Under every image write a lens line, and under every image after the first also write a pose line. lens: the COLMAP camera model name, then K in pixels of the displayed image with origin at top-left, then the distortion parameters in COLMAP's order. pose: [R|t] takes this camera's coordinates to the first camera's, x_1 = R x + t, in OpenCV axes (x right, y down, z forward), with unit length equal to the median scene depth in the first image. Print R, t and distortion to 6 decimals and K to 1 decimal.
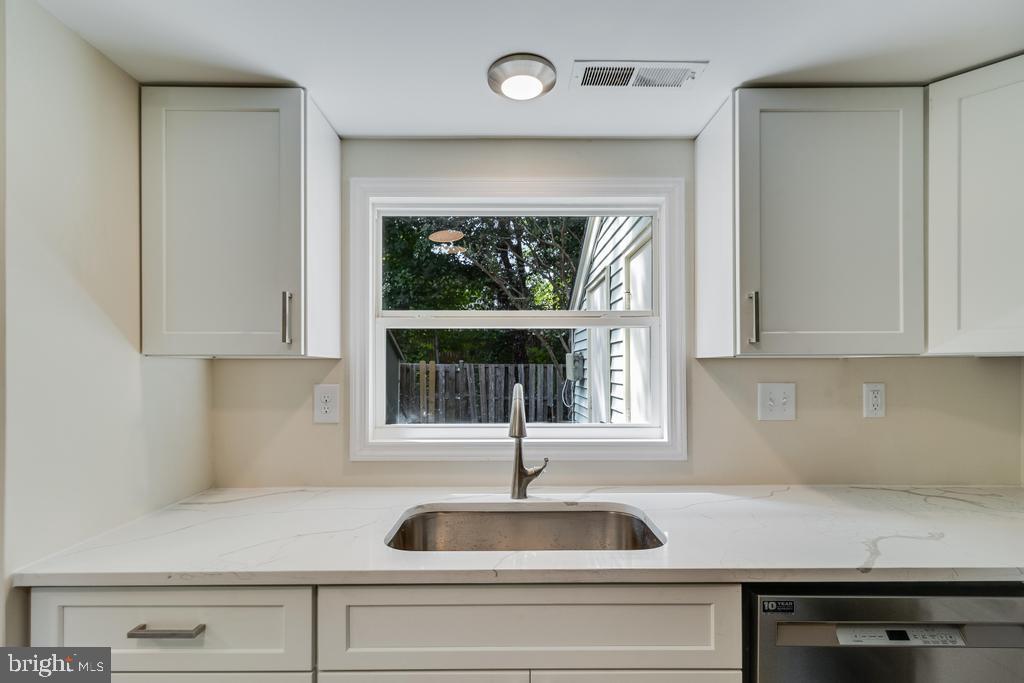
lens RADIAL K [[484.7, 0, 509.5], [0, 484.7, 372.9], [0, 0, 1]] dist [0.002272, 0.000026]
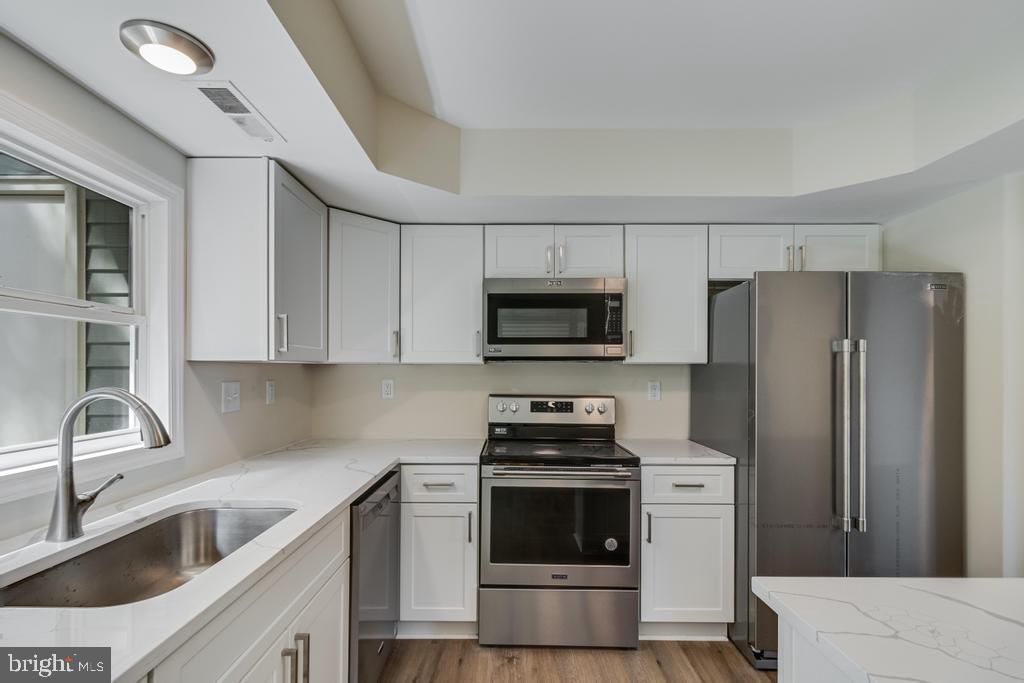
lens RADIAL K [[484.7, 0, 504.5], [0, 484.7, 371.1], [0, 0, 1]] dist [0.002272, 0.000026]
pose [[0.017438, 0.004043, 0.999840, -0.733134], [0.007360, 0.999964, -0.004172, 0.003636], [-0.999821, 0.007432, 0.017408, 0.302358]]
